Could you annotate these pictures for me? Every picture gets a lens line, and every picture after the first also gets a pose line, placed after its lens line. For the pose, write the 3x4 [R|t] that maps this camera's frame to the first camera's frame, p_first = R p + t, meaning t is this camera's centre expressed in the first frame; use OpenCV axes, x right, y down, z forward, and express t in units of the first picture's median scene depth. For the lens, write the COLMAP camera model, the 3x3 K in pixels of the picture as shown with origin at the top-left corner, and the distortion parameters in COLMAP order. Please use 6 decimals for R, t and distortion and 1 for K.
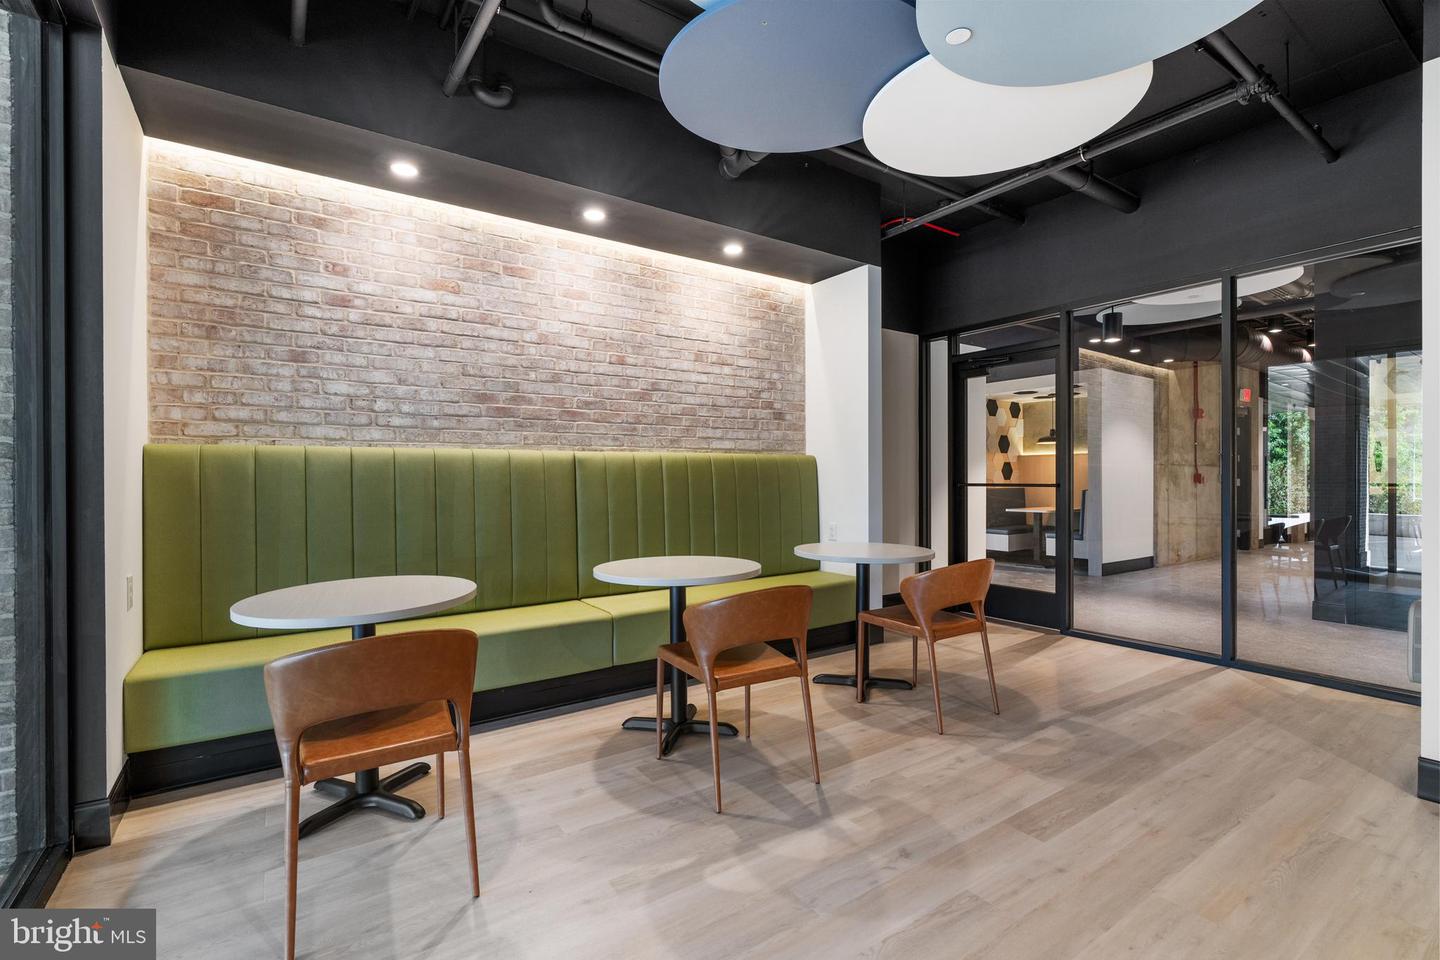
lens RADIAL K [[648.2, 0, 721.1], [0, 648.2, 483.3], [0, 0, 1]] dist [0.003683, 0.000843]
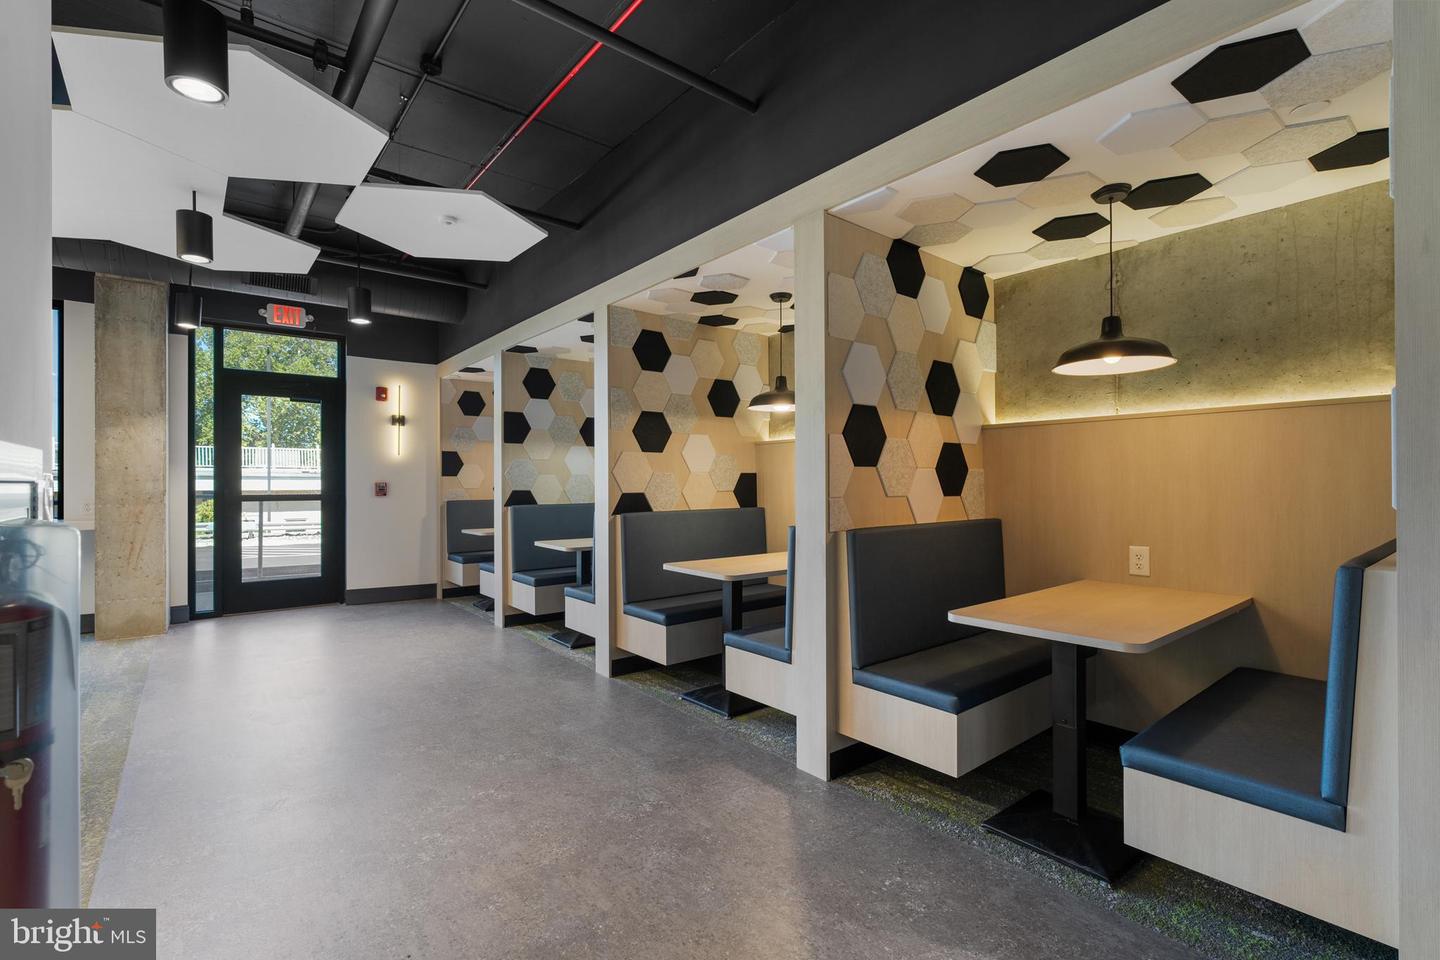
lens RADIAL K [[648.2, 0, 723.3], [0, 648.2, 480.6], [0, 0, 1]] dist [0.003683, 0.000843]
pose [[0.997086, -0.001681, 0.076271, 0.300057], [0.001742, 0.999998, -0.000735, -0.013765], [-0.076269, 0.000866, 0.997087, 0.680526]]
